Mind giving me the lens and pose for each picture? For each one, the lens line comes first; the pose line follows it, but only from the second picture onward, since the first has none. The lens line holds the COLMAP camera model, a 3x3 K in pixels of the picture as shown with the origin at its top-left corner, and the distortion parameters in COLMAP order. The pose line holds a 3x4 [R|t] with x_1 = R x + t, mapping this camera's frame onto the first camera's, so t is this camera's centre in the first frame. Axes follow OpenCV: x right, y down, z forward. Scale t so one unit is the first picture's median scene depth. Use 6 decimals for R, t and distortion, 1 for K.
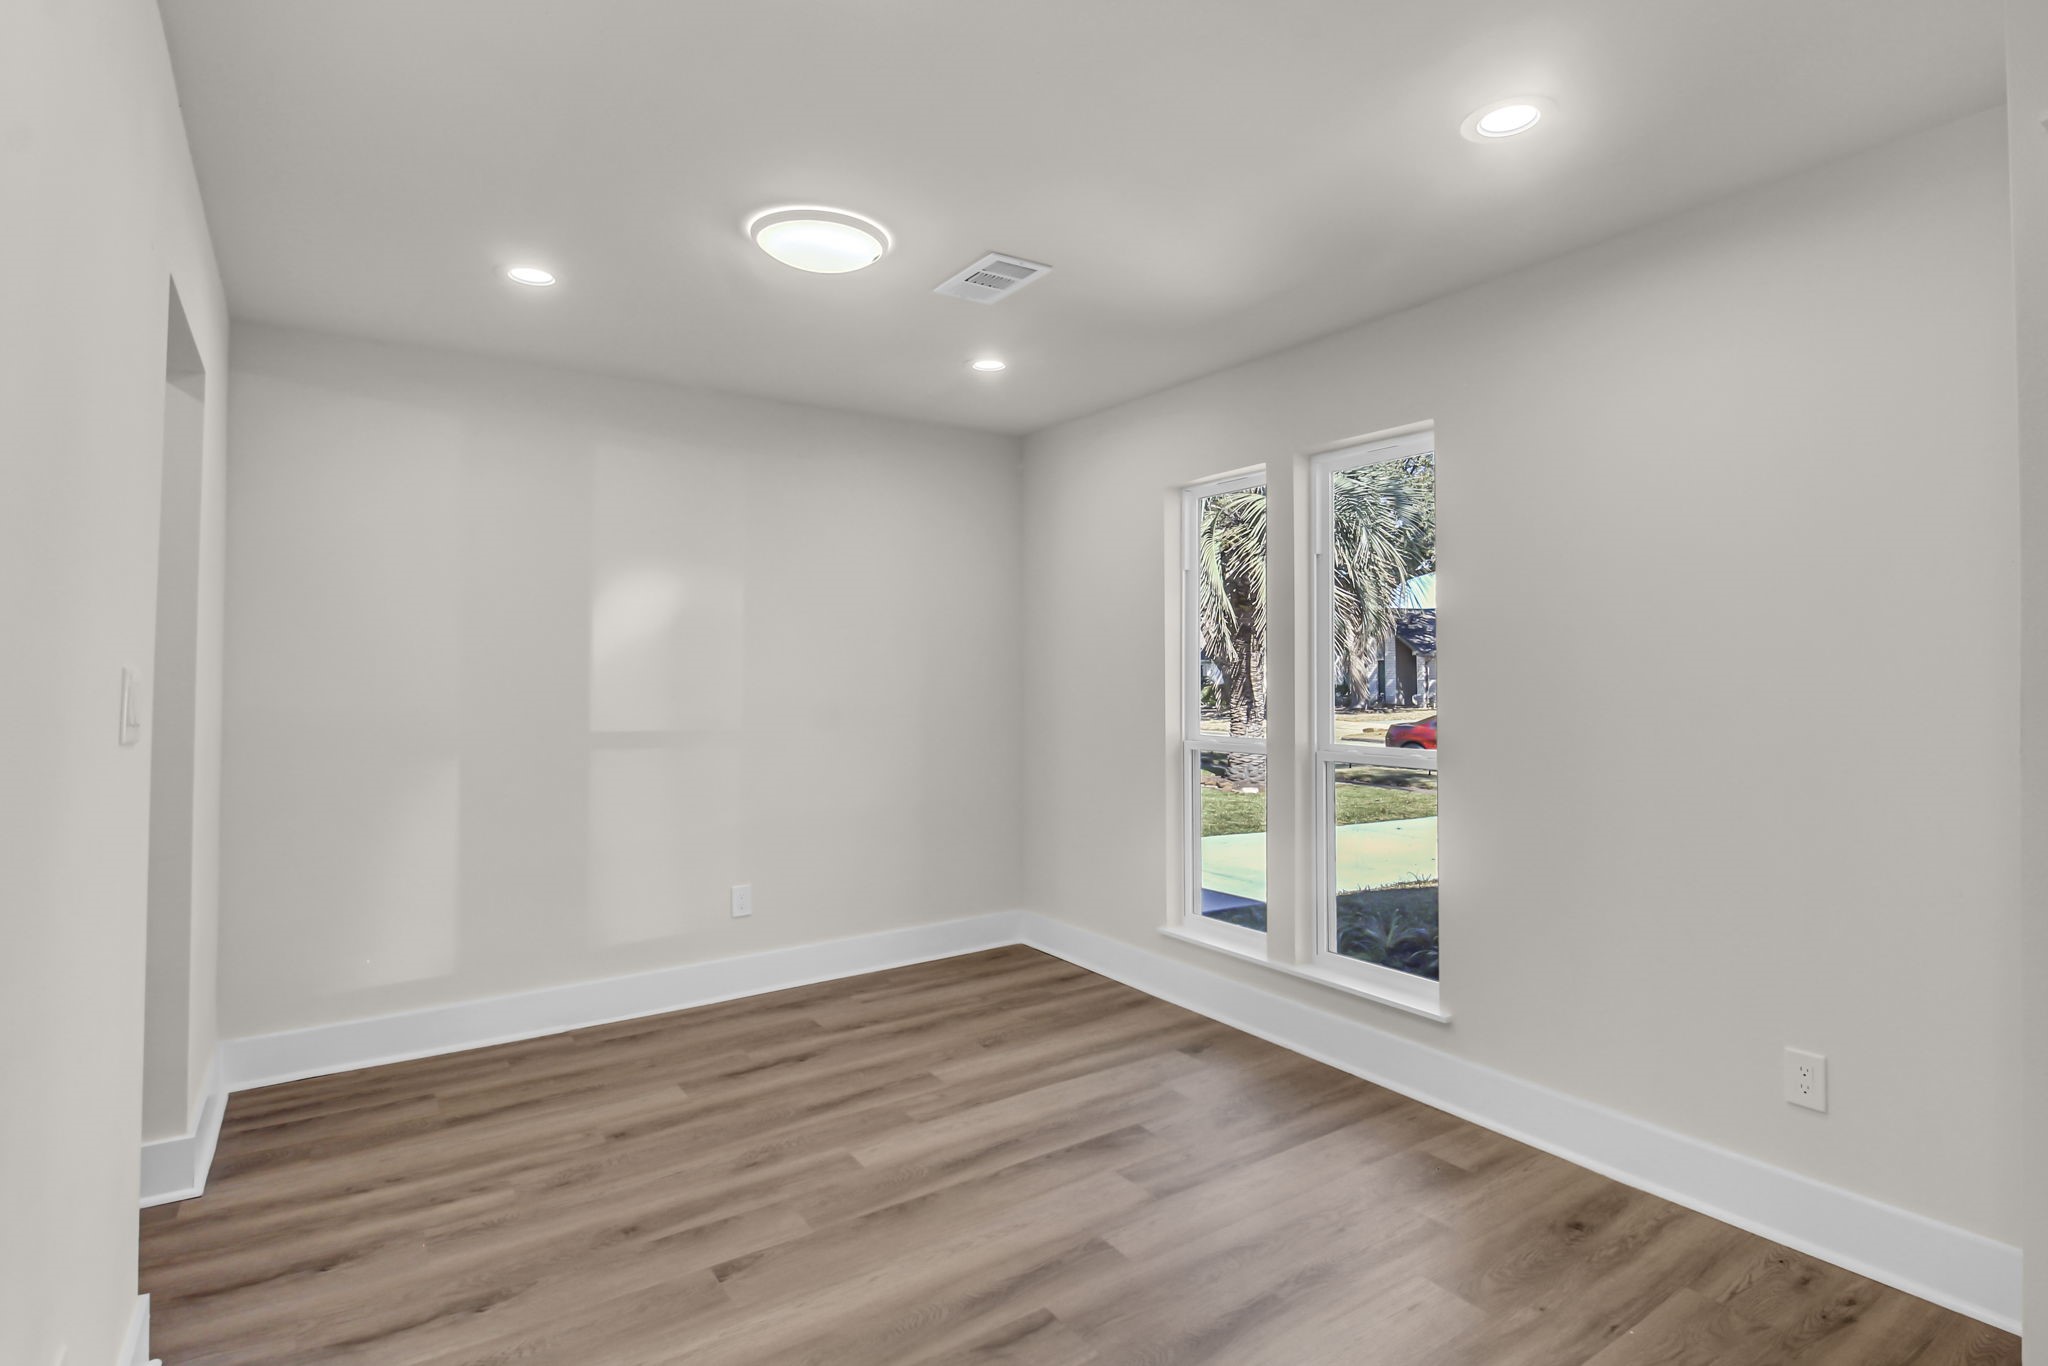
lens RADIAL K [[1055.3, 0, 1032.3], [0, 1055.3, 645.2], [0, 0, 1]] dist [0.021402, -0.012079]
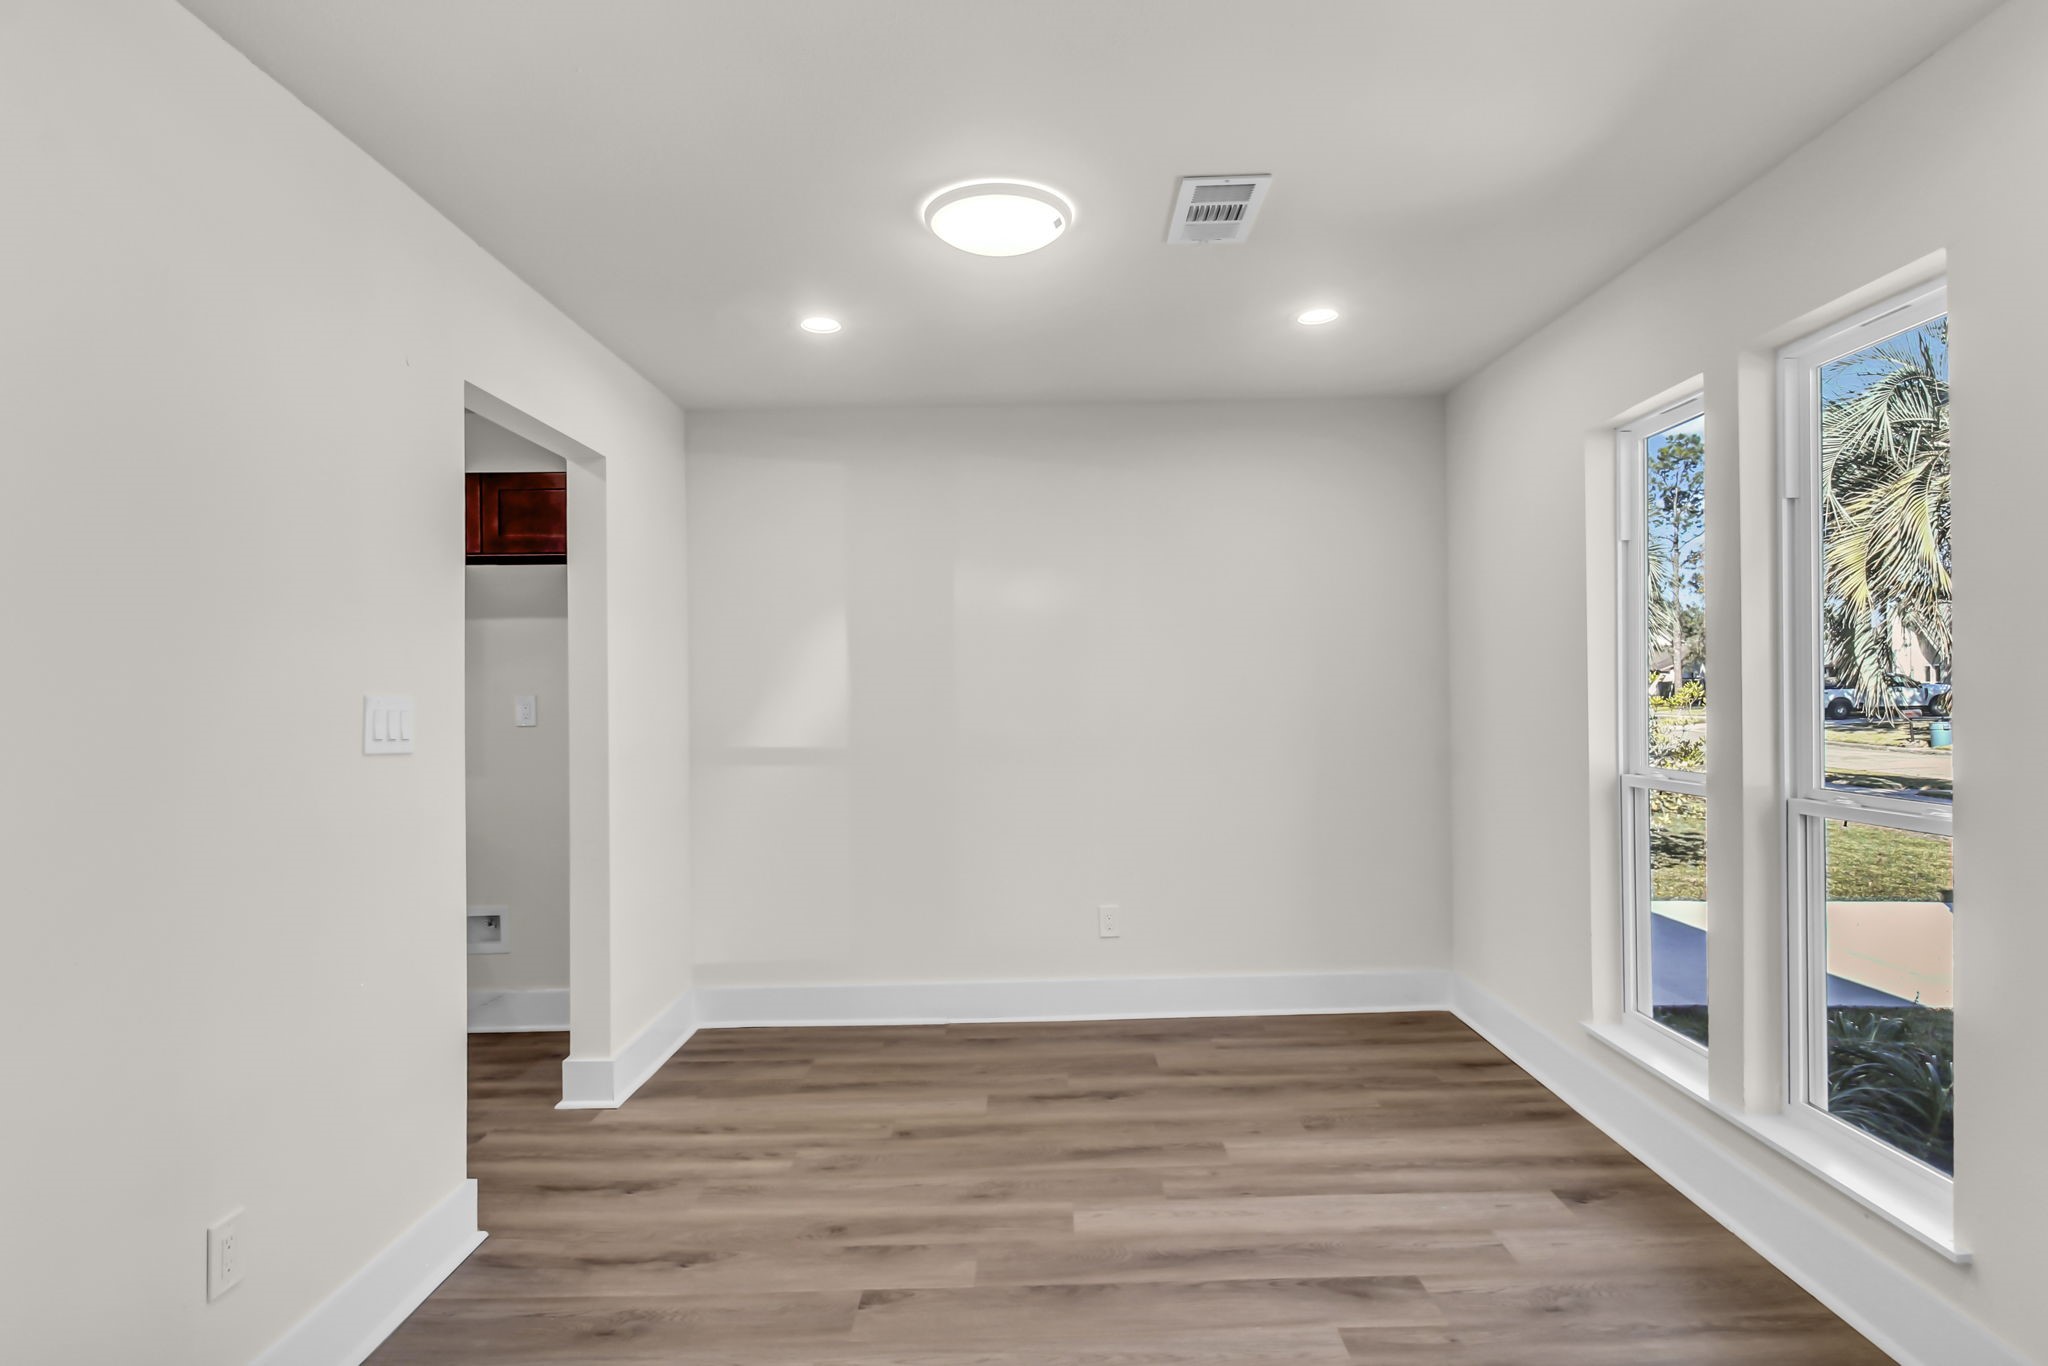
lens RADIAL K [[1055.3, 0, 1020.0], [0, 1055.3, 686.2], [0, 0, 1]] dist [0.021402, -0.012079]
pose [[0.823246, -0.013536, -0.567524, 0.278072], [0.030089, 0.999351, 0.019812, 0.003245], [0.566887, -0.033386, 0.823119, 0.202716]]
